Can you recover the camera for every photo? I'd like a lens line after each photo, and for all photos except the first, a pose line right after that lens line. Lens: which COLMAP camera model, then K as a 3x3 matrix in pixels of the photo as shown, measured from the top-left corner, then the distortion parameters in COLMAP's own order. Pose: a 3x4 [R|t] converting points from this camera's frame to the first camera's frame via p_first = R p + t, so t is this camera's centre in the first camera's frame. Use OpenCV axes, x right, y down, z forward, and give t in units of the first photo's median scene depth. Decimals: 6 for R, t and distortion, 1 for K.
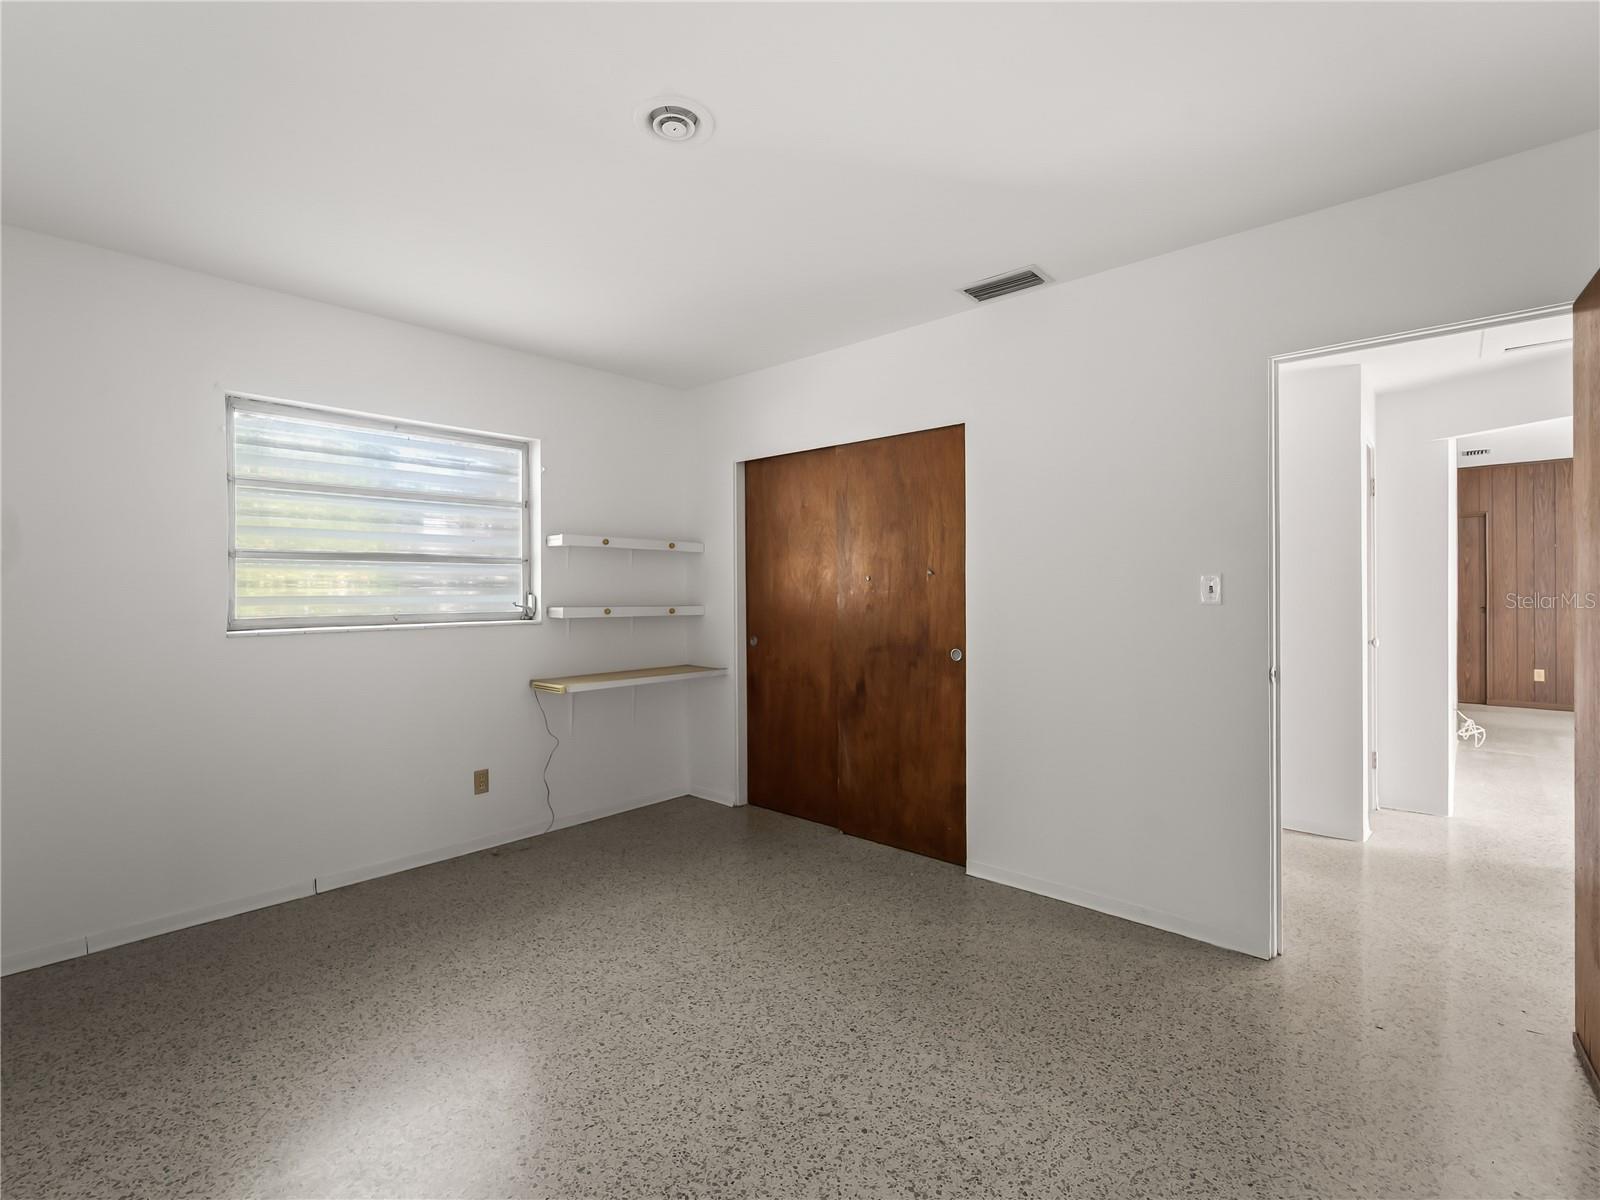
lens RADIAL K [[718.8, 0, 807.9], [0, 718.8, 607.7], [0, 0, 1]] dist [-0.002183, -0.001431]
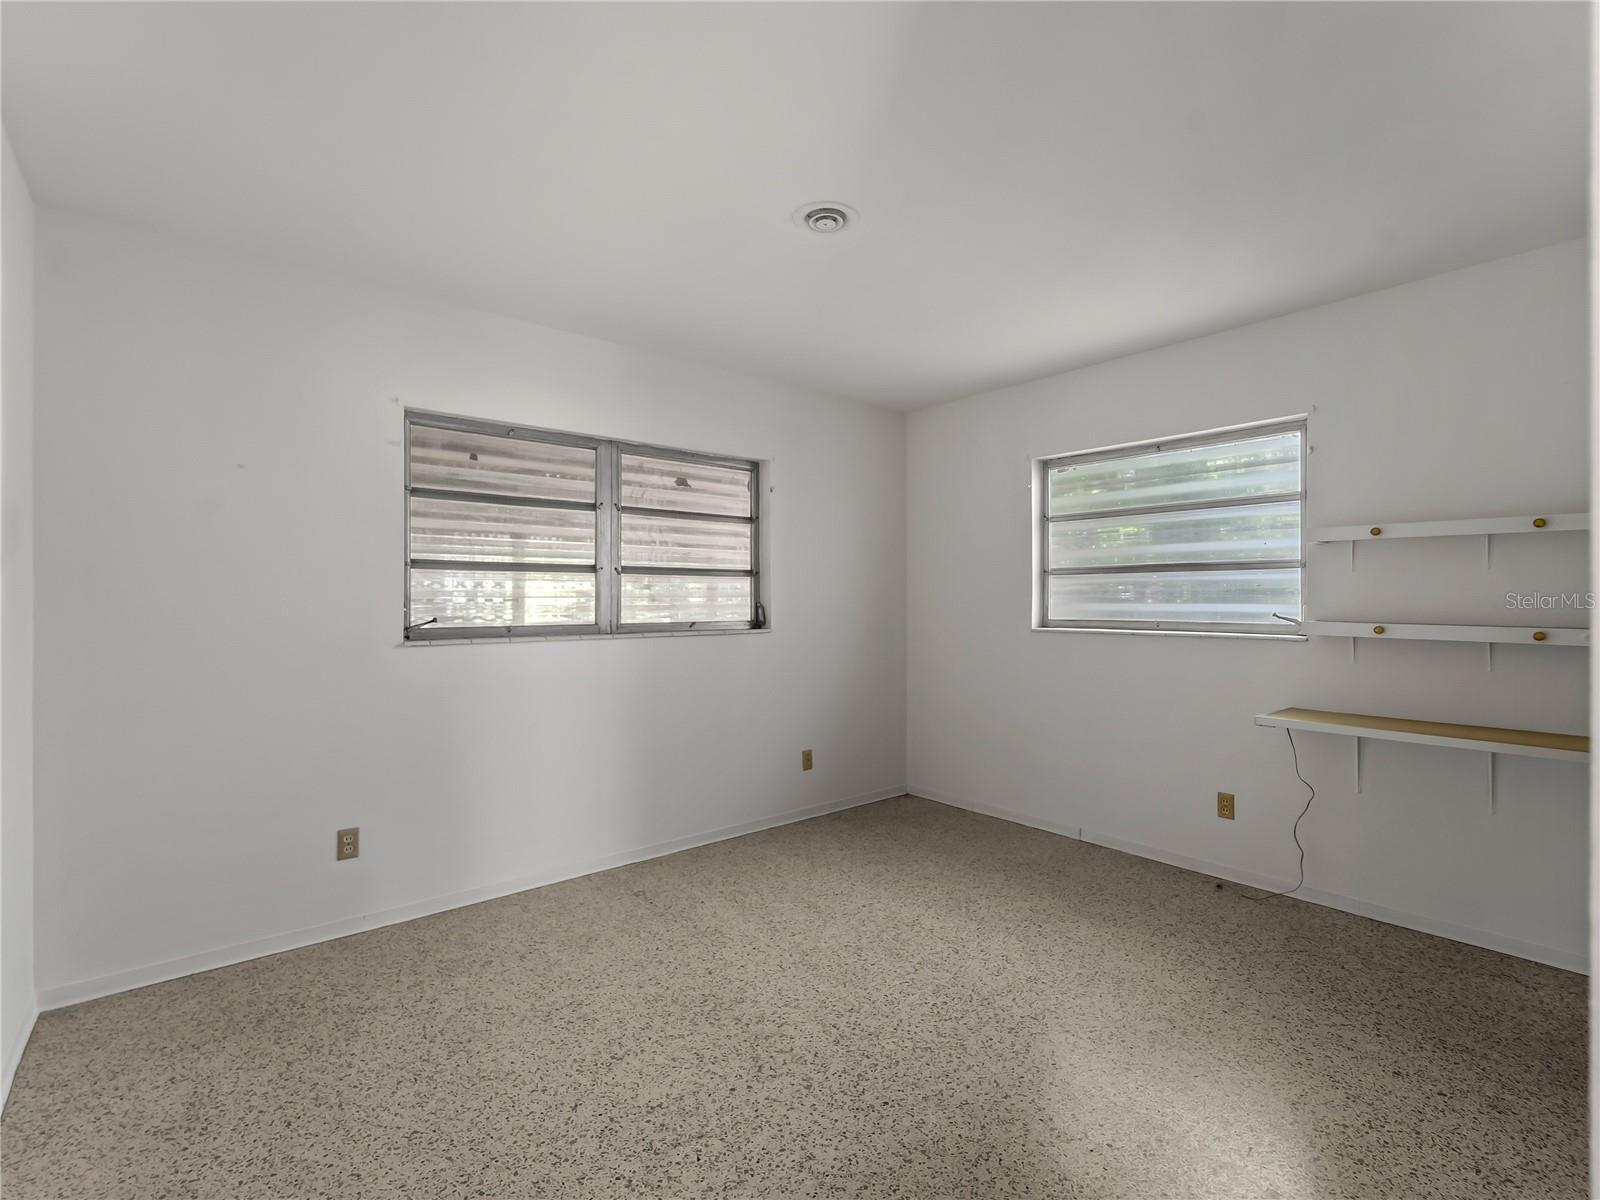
lens RADIAL K [[732.2, 0, 806.8], [0, 732.2, 600.8], [0, 0, 1]] dist [-0.001309, -0.000800]
pose [[-0.121712, 0.007332, -0.992538, 0.735886], [-0.026043, 0.999605, 0.010578, -0.024172], [0.992224, 0.027136, -0.121473, 0.768127]]
